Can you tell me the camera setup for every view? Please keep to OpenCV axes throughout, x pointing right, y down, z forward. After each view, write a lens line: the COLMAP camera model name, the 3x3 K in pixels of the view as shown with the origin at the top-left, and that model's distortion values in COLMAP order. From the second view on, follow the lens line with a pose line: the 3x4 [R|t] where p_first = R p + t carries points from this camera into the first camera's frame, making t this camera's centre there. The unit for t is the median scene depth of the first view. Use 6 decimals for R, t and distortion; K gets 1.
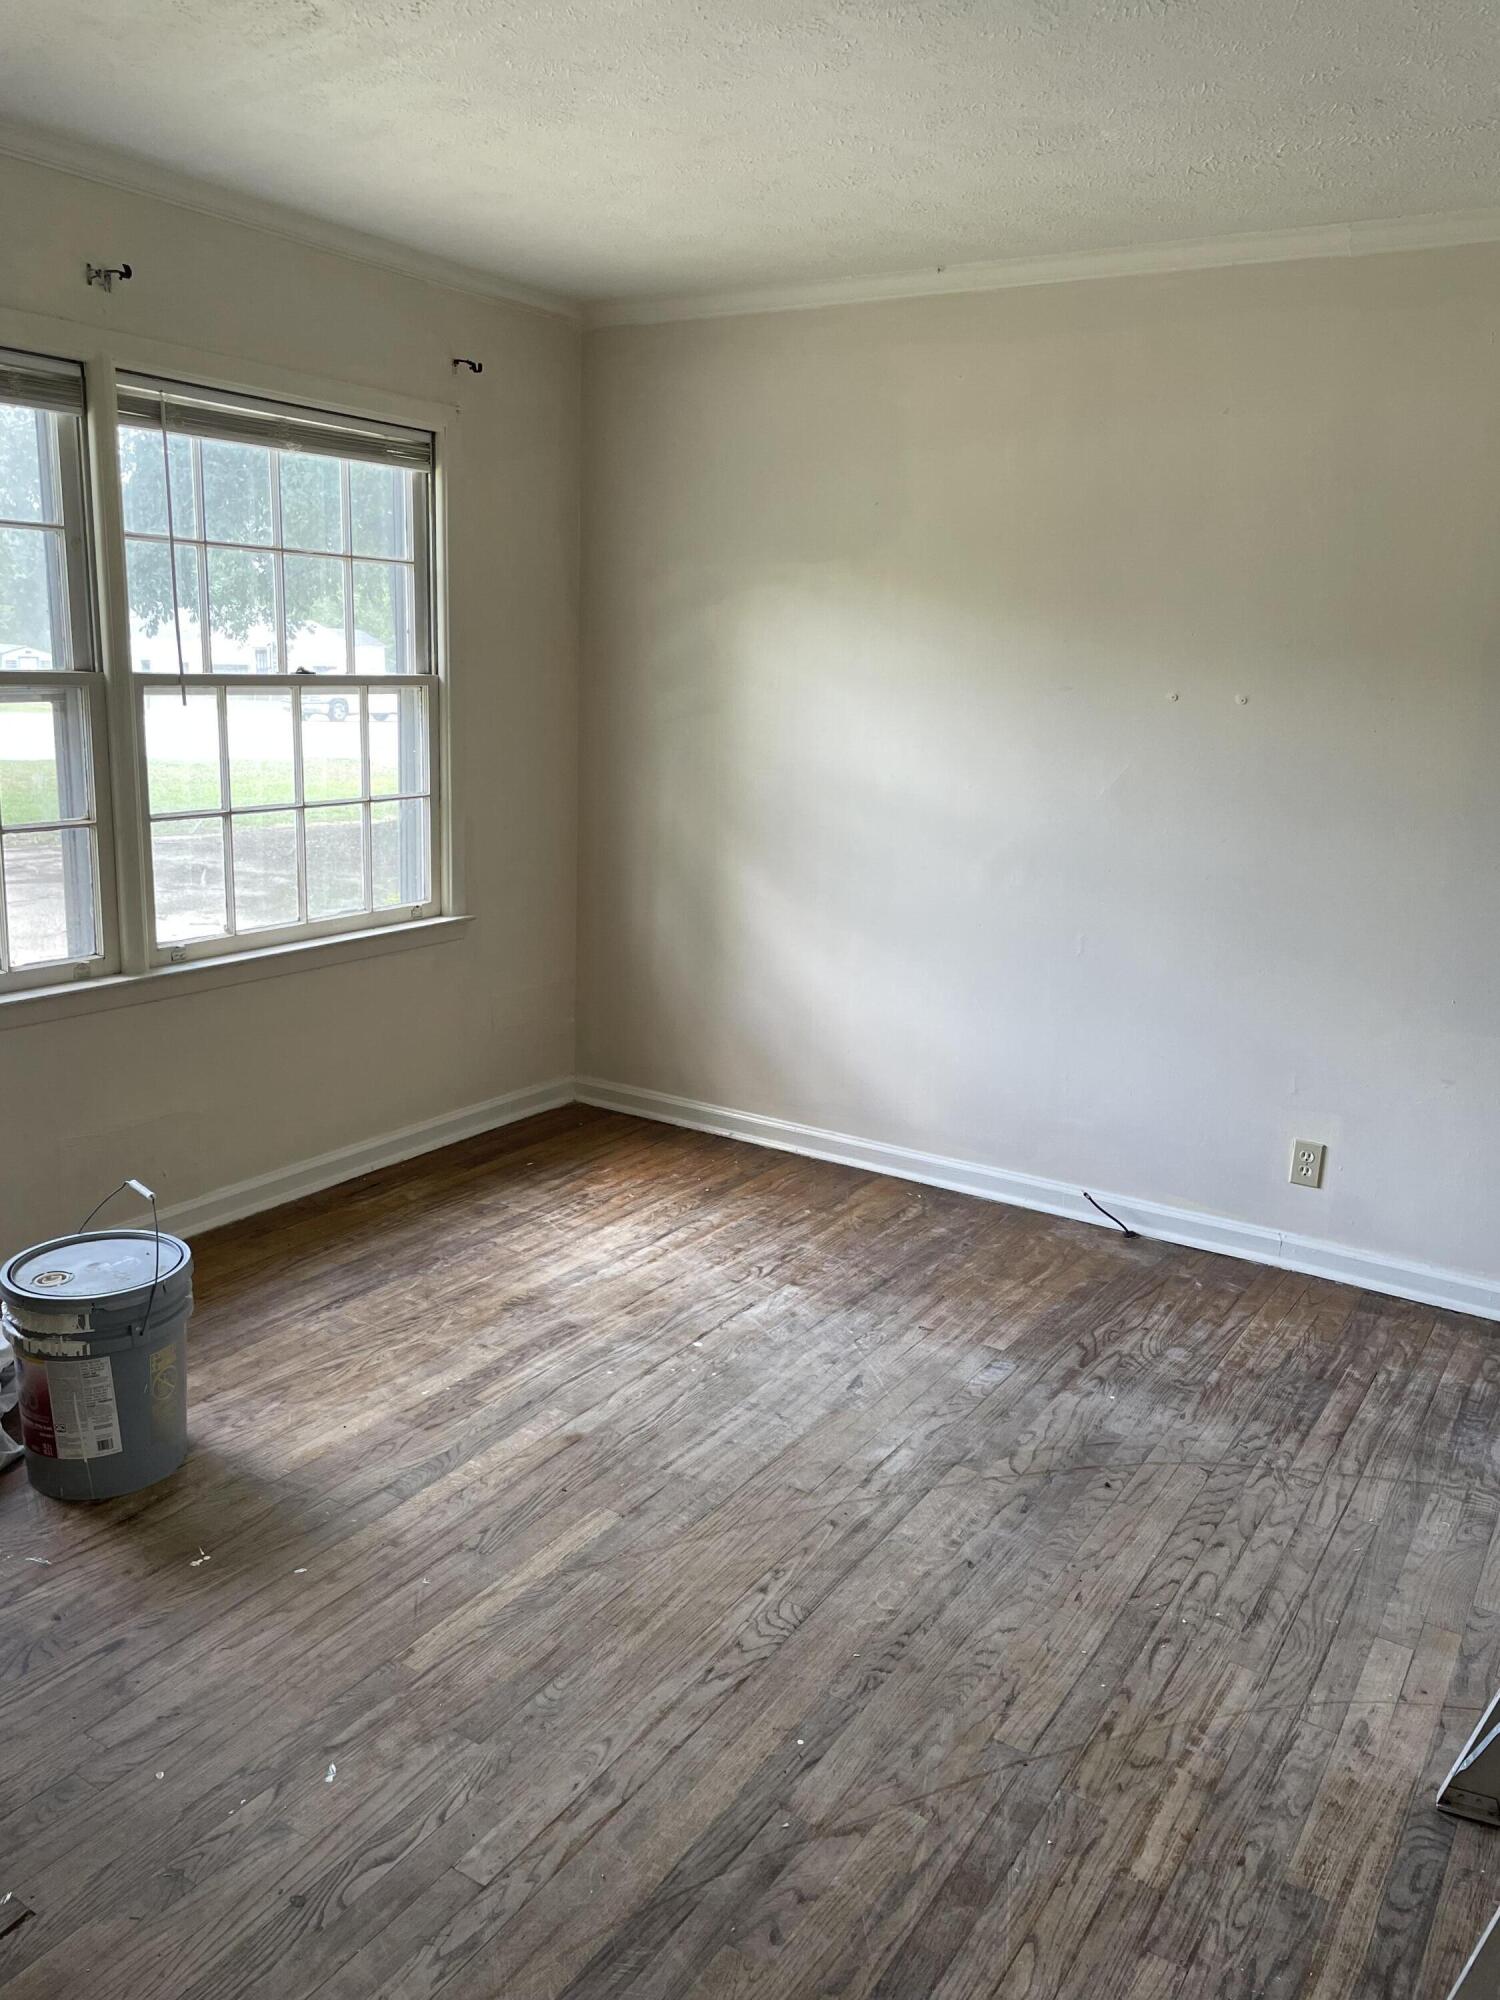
lens RADIAL K [[1488.6, 0, 758.0], [0, 1488.6, 1001.5], [0, 0, 1]] dist [-0.051383, -0.022289]
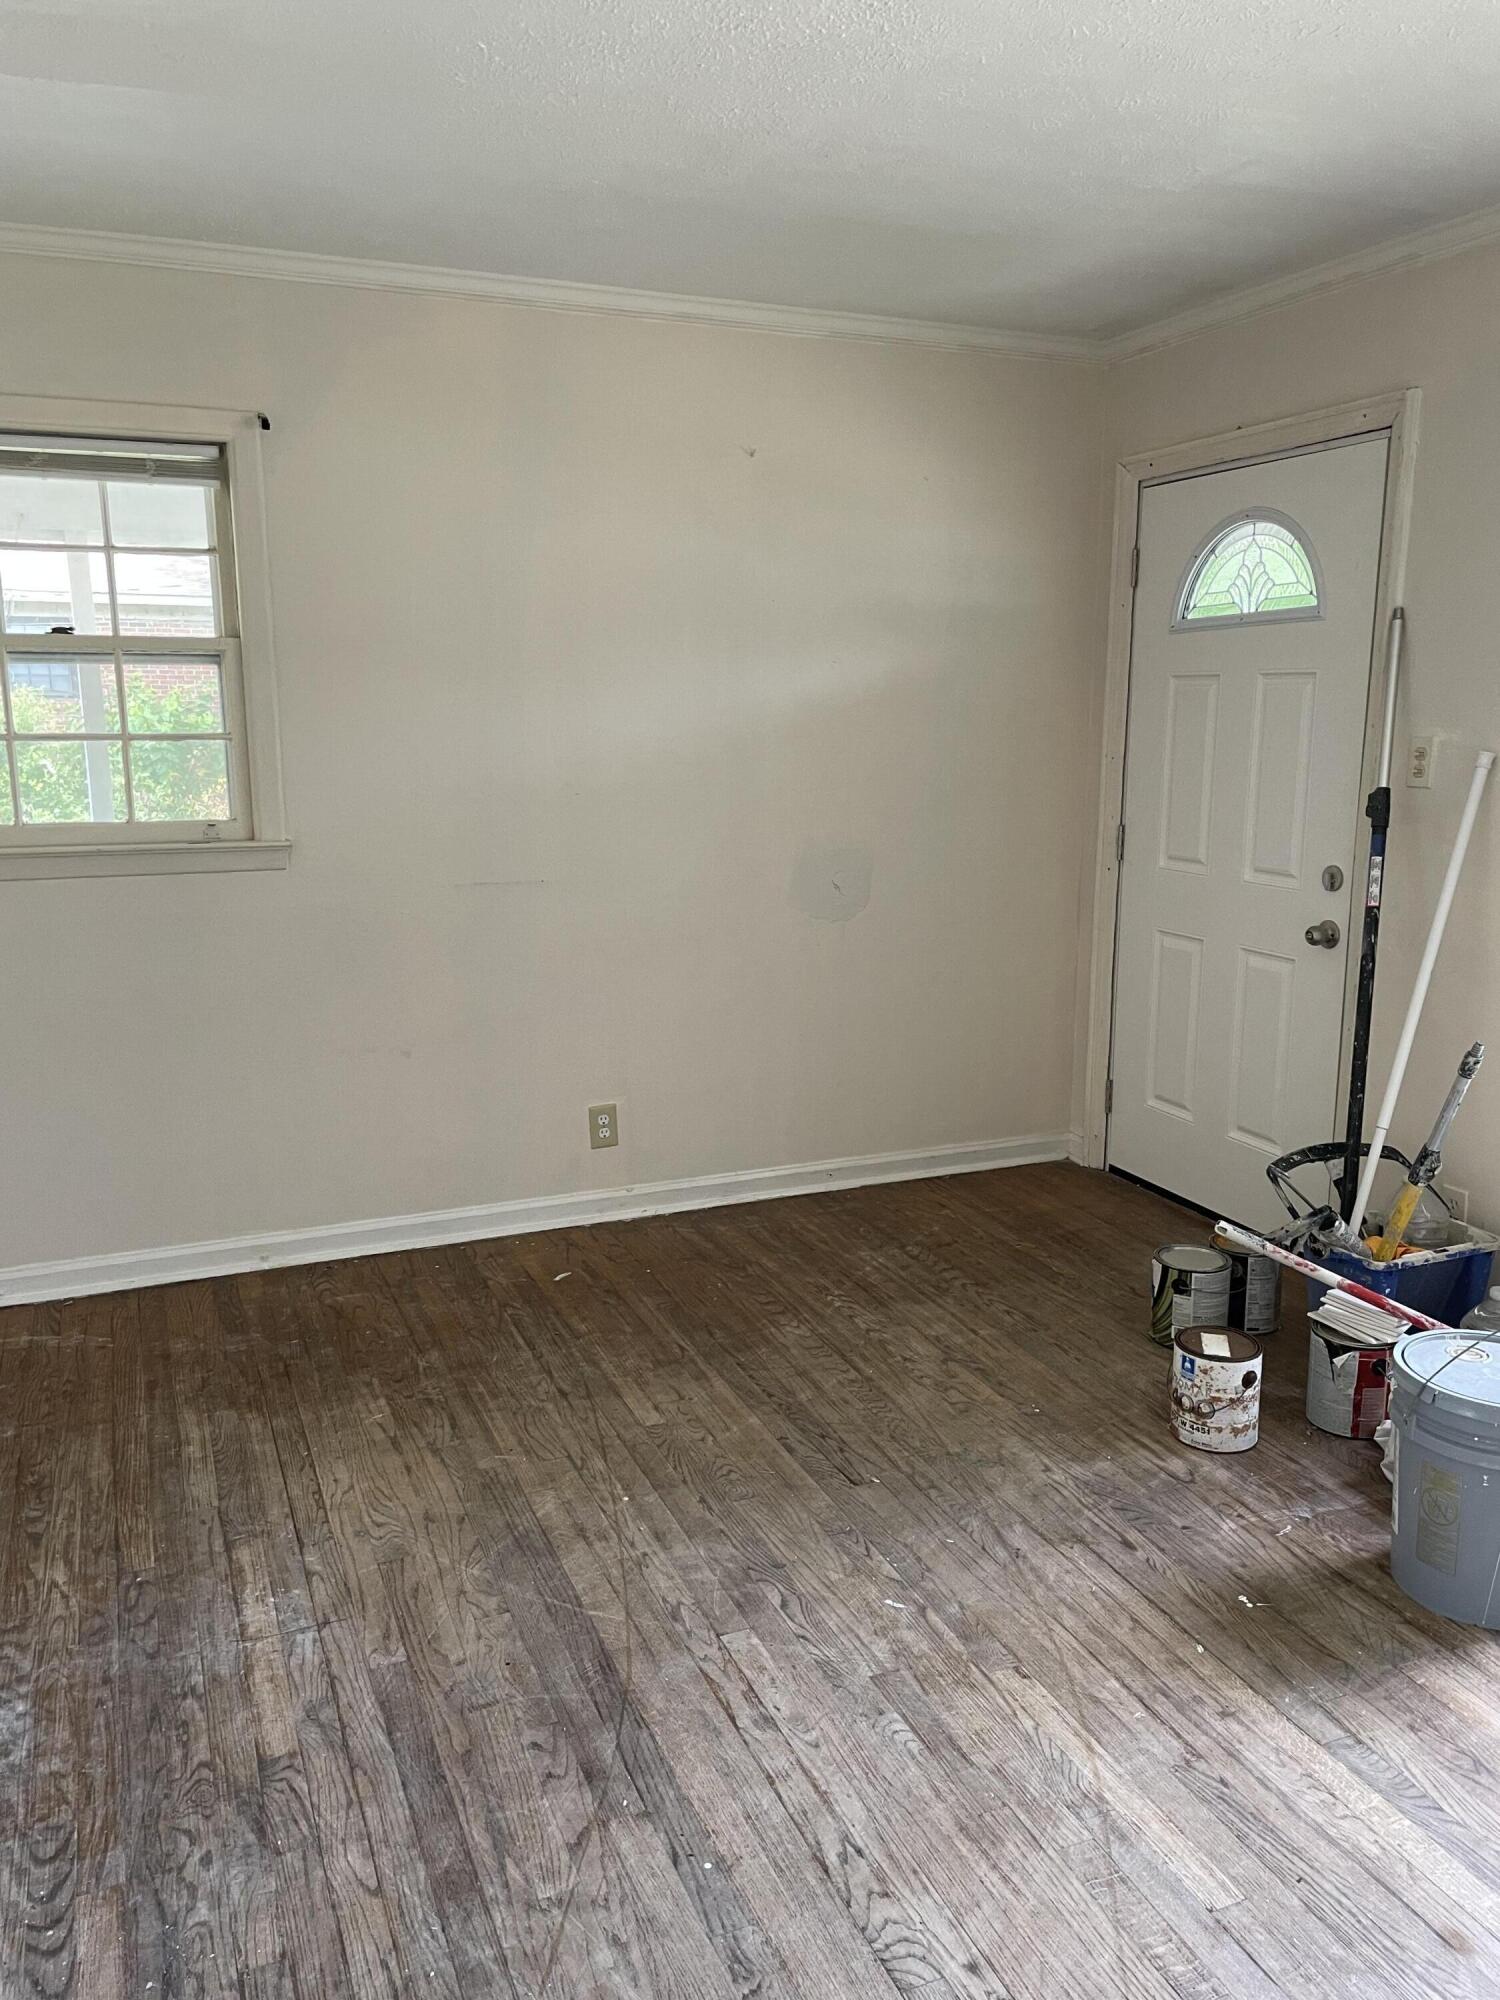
lens RADIAL K [[1488.6, 0, 754.0], [0, 1488.6, 998.5], [0, 0, 1]] dist [-0.051383, -0.022289]
pose [[-0.574987, 0.128858, -0.807952, 0.734151], [-0.214520, 0.929226, 0.300865, -0.299001], [0.789539, 0.346315, -0.506650, 1.408797]]
